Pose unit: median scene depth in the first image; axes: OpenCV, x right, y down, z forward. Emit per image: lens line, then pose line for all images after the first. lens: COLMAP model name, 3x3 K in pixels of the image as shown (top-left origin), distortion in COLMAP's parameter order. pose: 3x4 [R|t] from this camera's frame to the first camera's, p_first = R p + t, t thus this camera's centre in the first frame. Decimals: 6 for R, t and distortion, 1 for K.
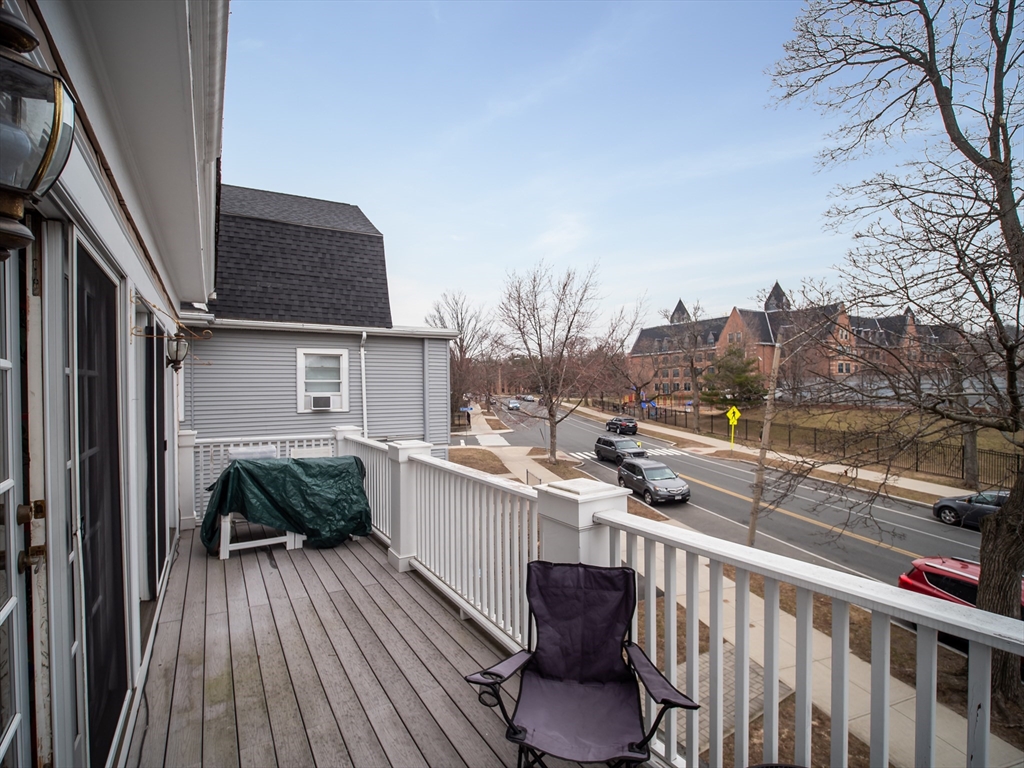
lens RADIAL K [[485.5, 0, 510.1], [0, 485.5, 388.4], [0, 0, 1]] dist [-0.018168, -0.000666]
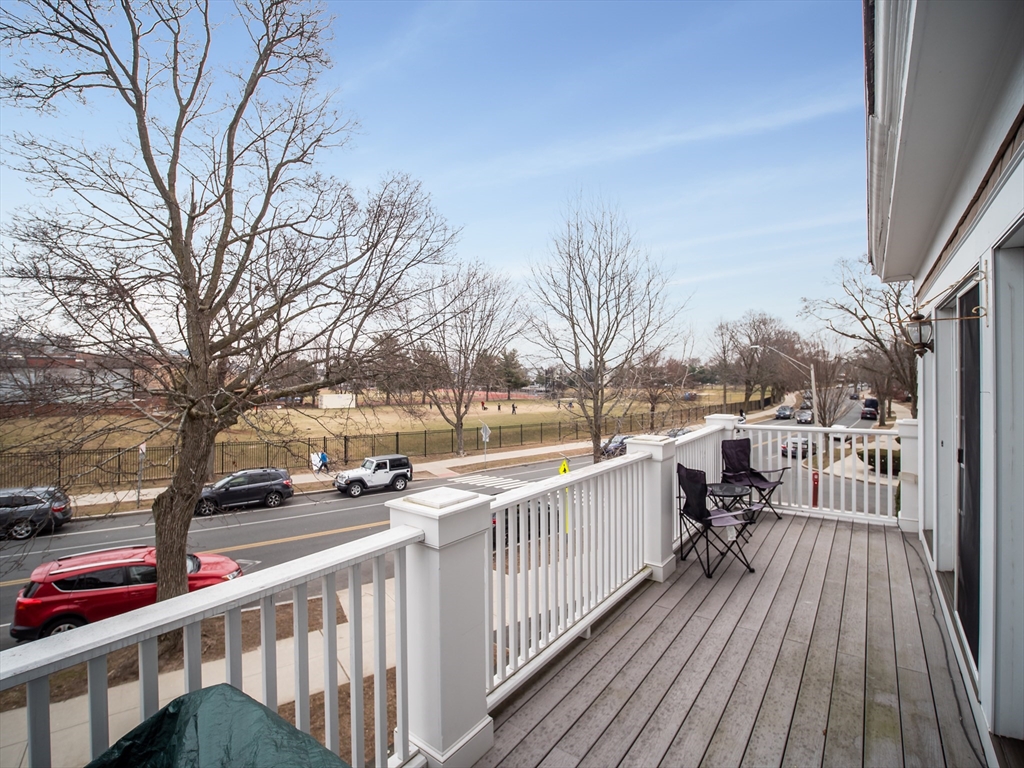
lens RADIAL K [[485.5, 0, 505.1], [0, 485.5, 382.0], [0, 0, 1]] dist [-0.018168, -0.000666]
pose [[-0.360823, 0.005217, 0.932620, -0.924042], [0.003345, 0.999985, -0.004299, 0.007341], [-0.932628, 0.001569, -0.360835, 1.539970]]
